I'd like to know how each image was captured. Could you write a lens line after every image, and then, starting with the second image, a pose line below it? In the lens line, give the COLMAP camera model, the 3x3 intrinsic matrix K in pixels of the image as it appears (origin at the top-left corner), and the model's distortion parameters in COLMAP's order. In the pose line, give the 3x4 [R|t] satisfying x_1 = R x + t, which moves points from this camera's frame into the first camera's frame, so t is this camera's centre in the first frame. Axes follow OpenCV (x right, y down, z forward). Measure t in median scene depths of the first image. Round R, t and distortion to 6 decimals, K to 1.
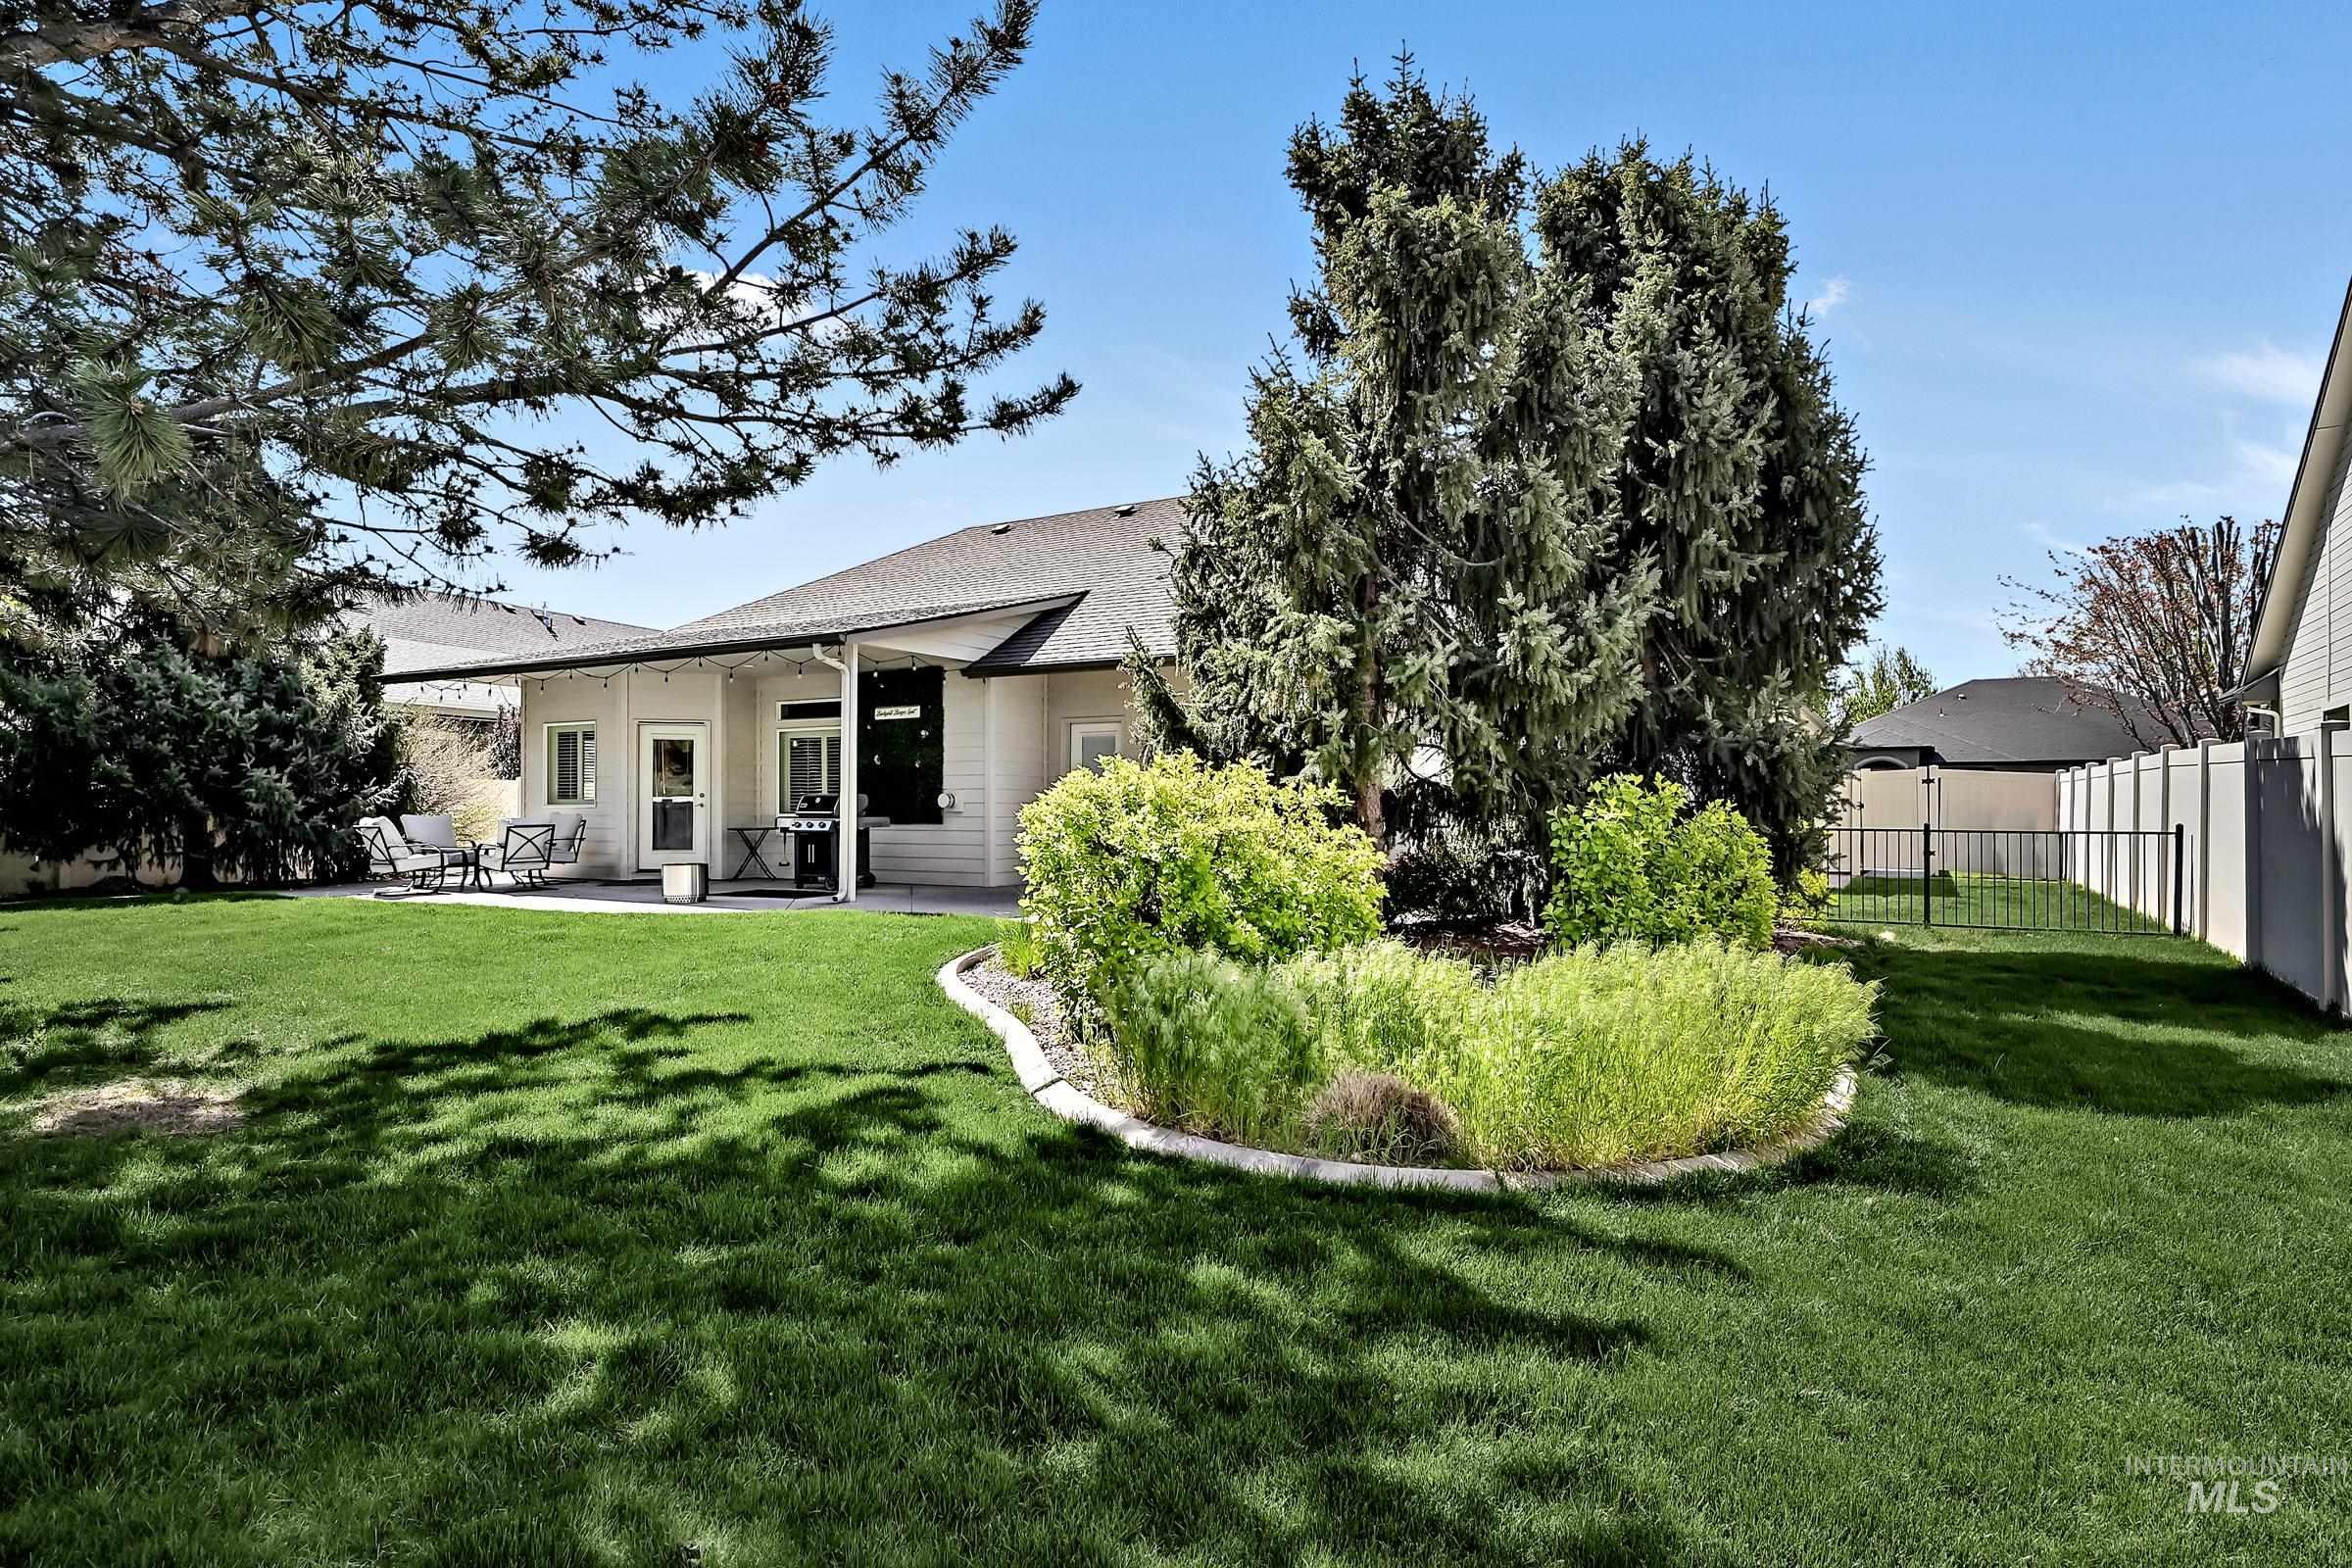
lens RADIAL K [[1264.9, 0, 1176.0], [0, 1264.9, 784.0], [0, 0, 1]] dist [-0.002521, -0.001018]
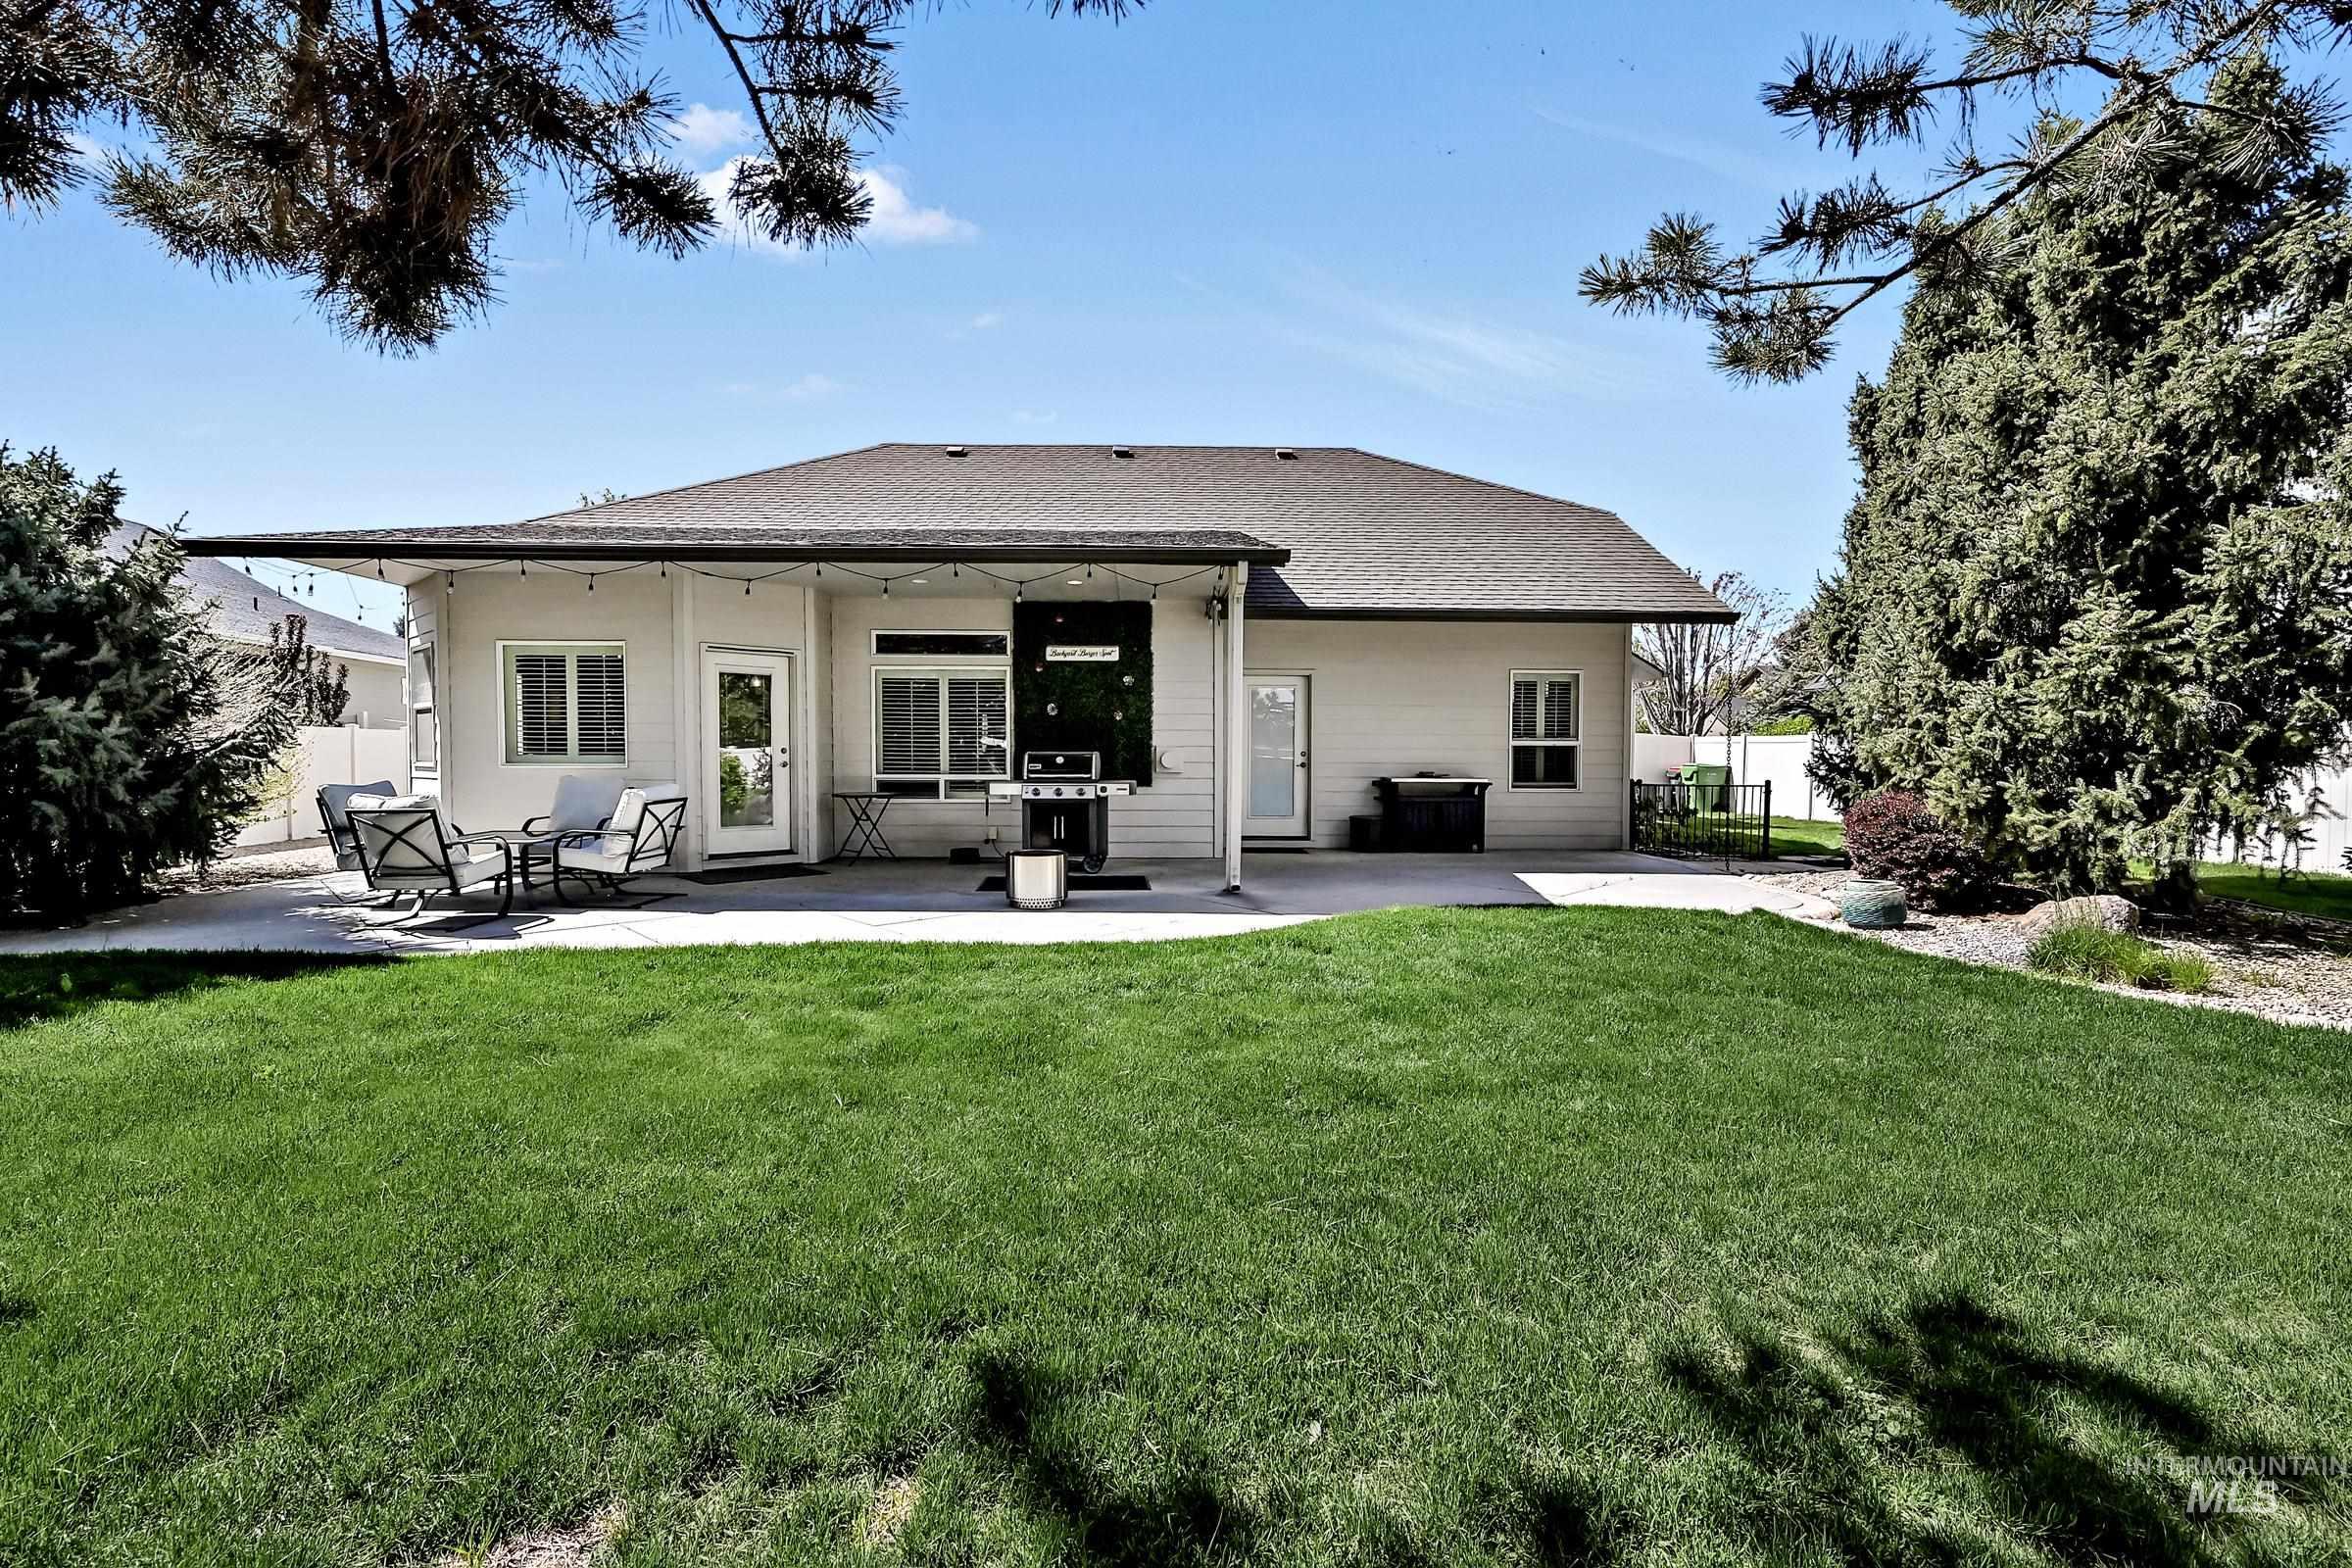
lens RADIAL K [[1037.7, 0, 1169.3], [0, 1037.7, 737.1], [0, 0, 1]] dist [0.000321, -0.000031]
pose [[0.842850, 0.009902, 0.538057, -0.535316], [-0.014869, 0.999877, 0.004891, -0.005228], [-0.537943, -0.012123, 0.842894, 0.388697]]
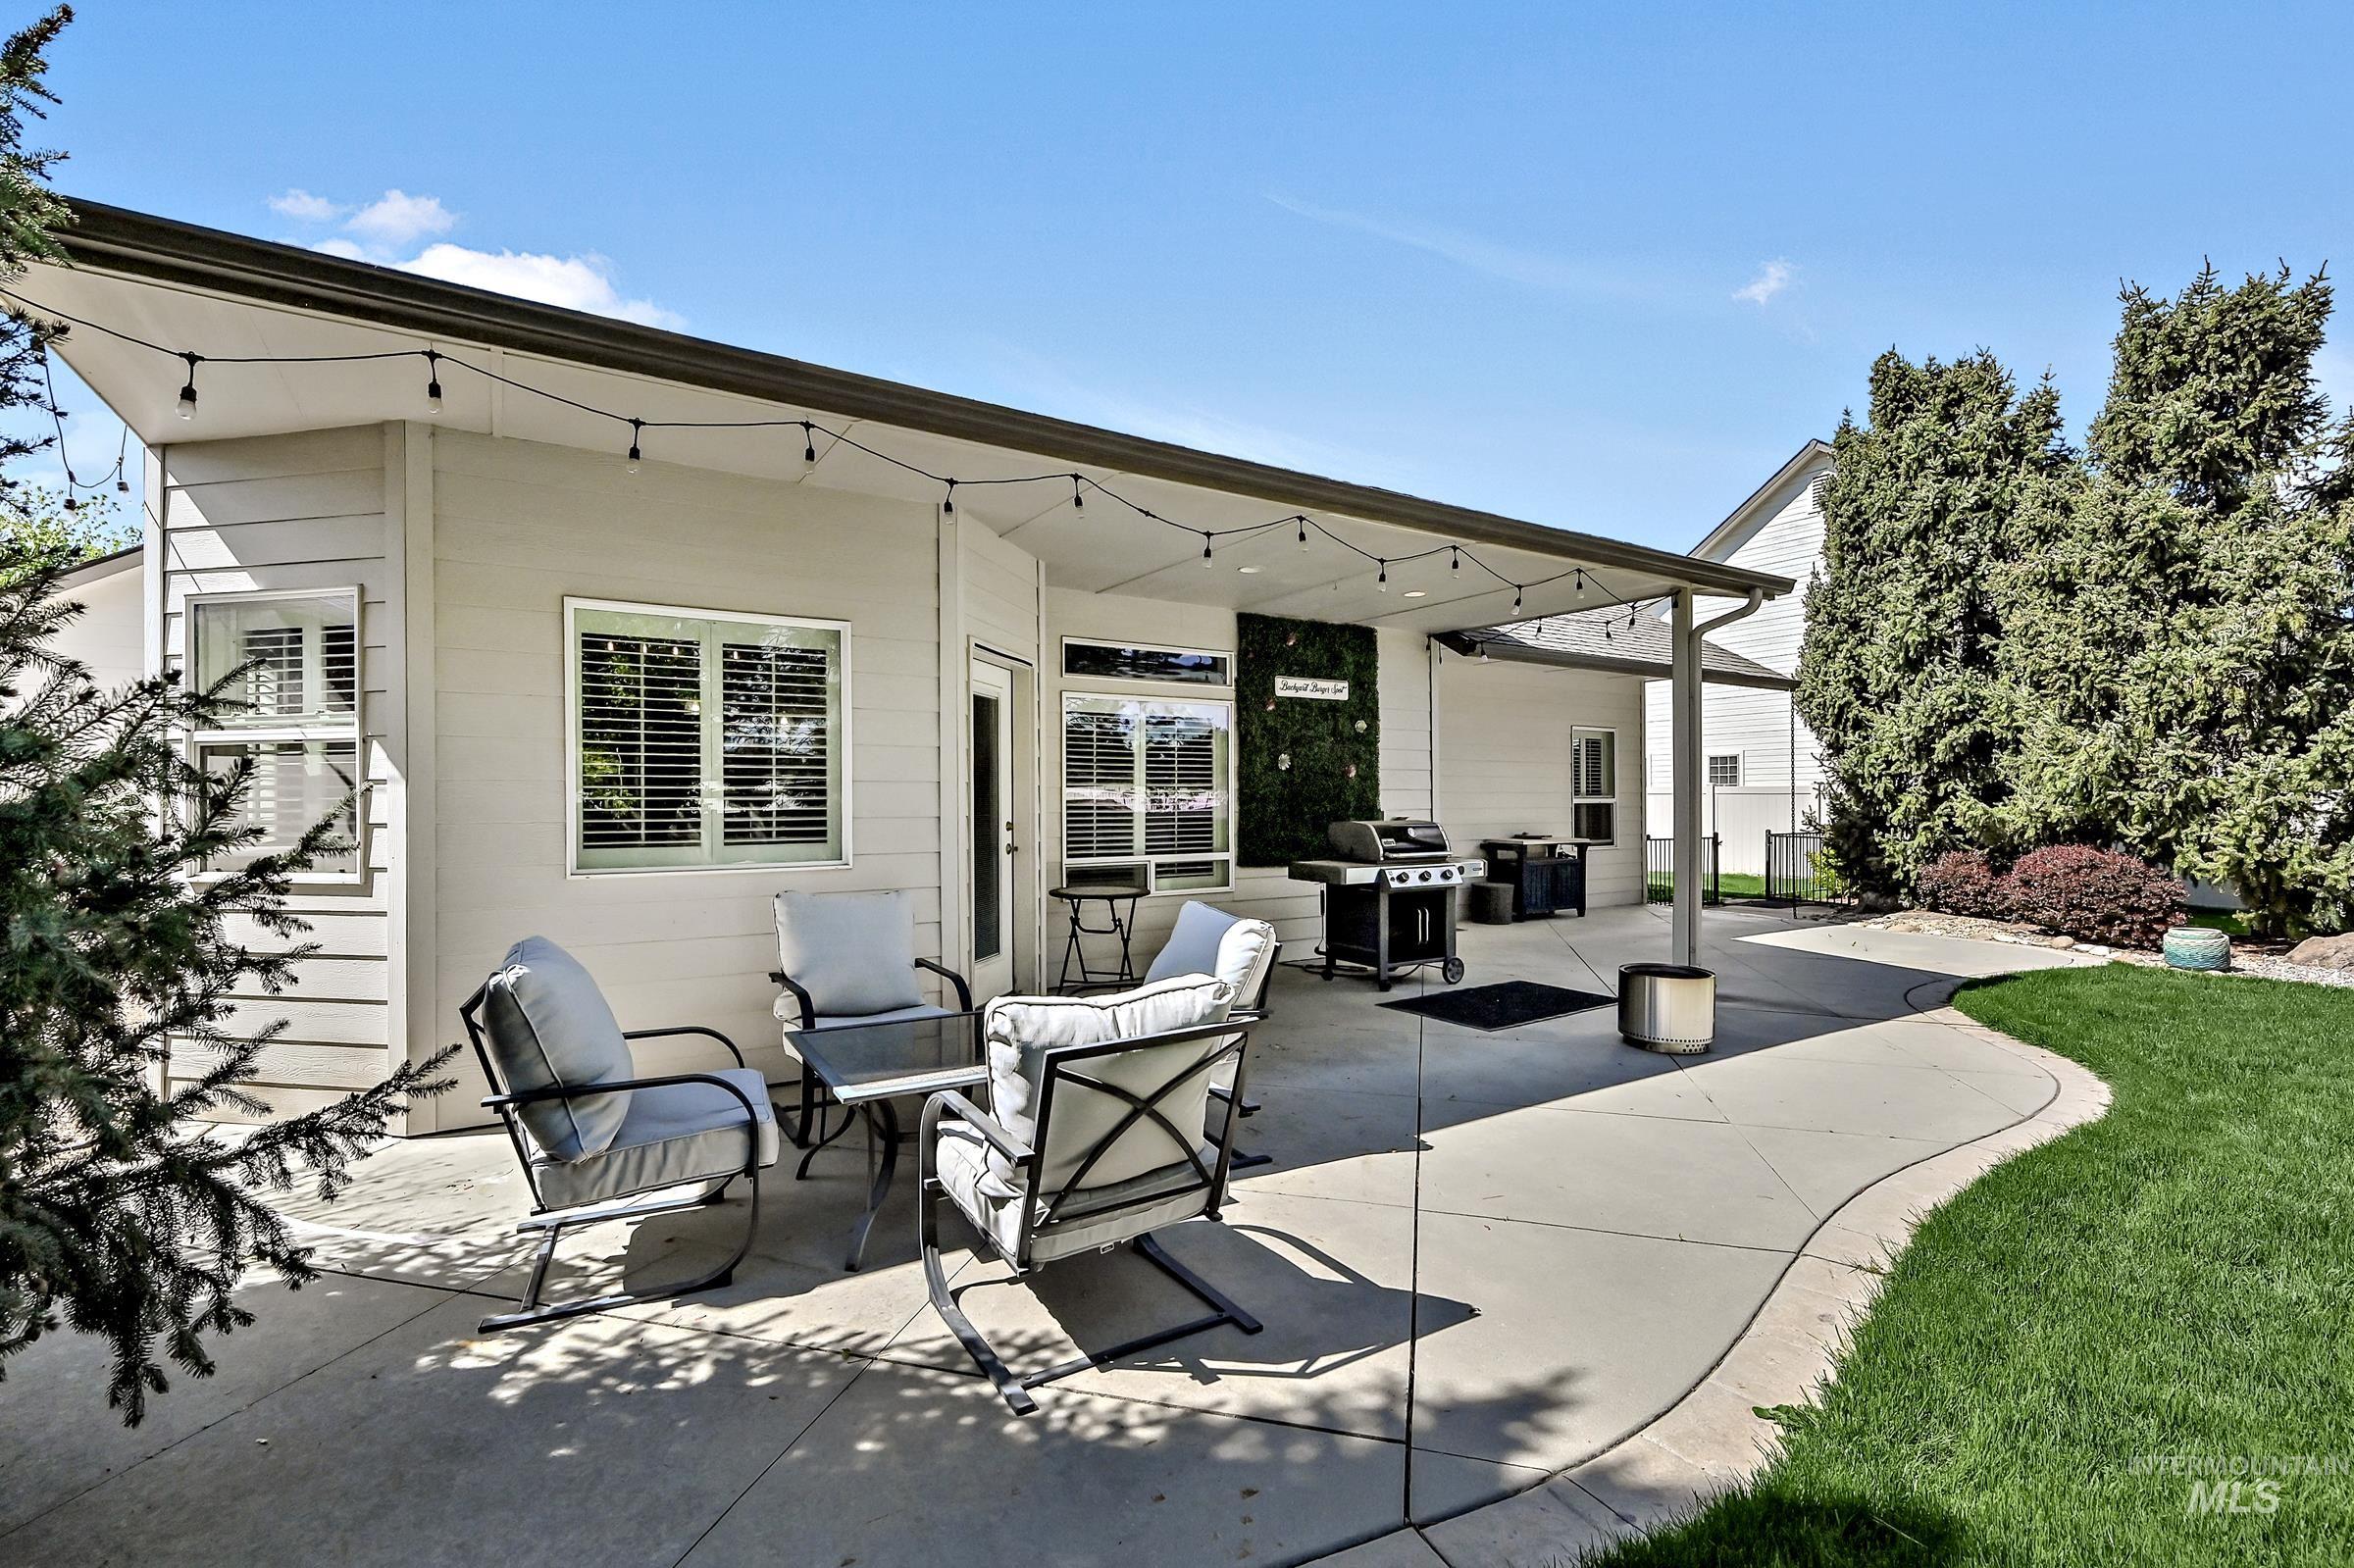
lens RADIAL K [[1017.1, 0, 1177.0], [0, 1017.1, 784.0], [0, 0, 1]] dist [0.028254, 0.000060]
pose [[0.449198, 0.012420, 0.893346, -0.697509], [-0.013559, 0.999883, -0.007084, -0.004201], [-0.893329, -0.008931, 0.449314, 0.825578]]
